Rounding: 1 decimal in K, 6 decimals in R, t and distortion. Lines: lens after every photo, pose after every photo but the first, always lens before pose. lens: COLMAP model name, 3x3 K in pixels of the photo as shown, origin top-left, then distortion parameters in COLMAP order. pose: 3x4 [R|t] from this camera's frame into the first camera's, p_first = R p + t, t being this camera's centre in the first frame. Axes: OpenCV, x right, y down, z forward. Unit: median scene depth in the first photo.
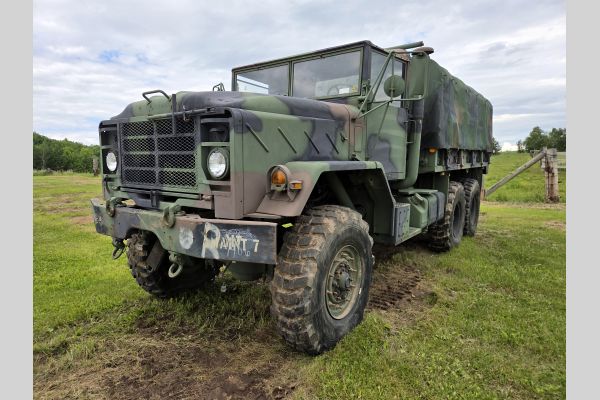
lens RADIAL K [[368.4, 0, 292.3], [0, 368.4, 208.1], [0, 0, 1]] dist [0.044938, -0.029735]
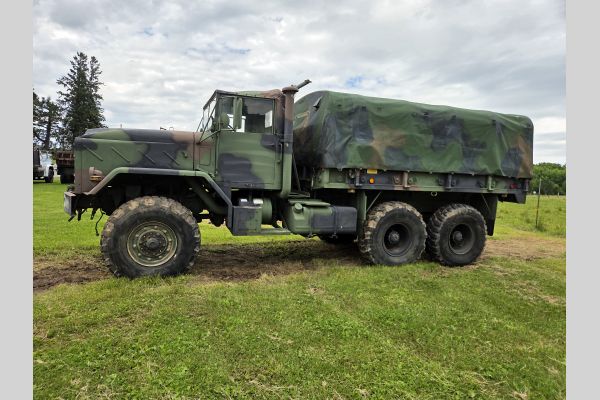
lens RADIAL K [[368.4, 0, 298.8], [0, 368.4, 198.2], [0, 0, 1]] dist [0.044938, -0.029735]
pose [[0.820122, 0.094840, -0.564274, 0.832612], [-0.131613, 0.990993, -0.024727, -0.022011], [0.556847, 0.094544, 0.825217, 0.009741]]
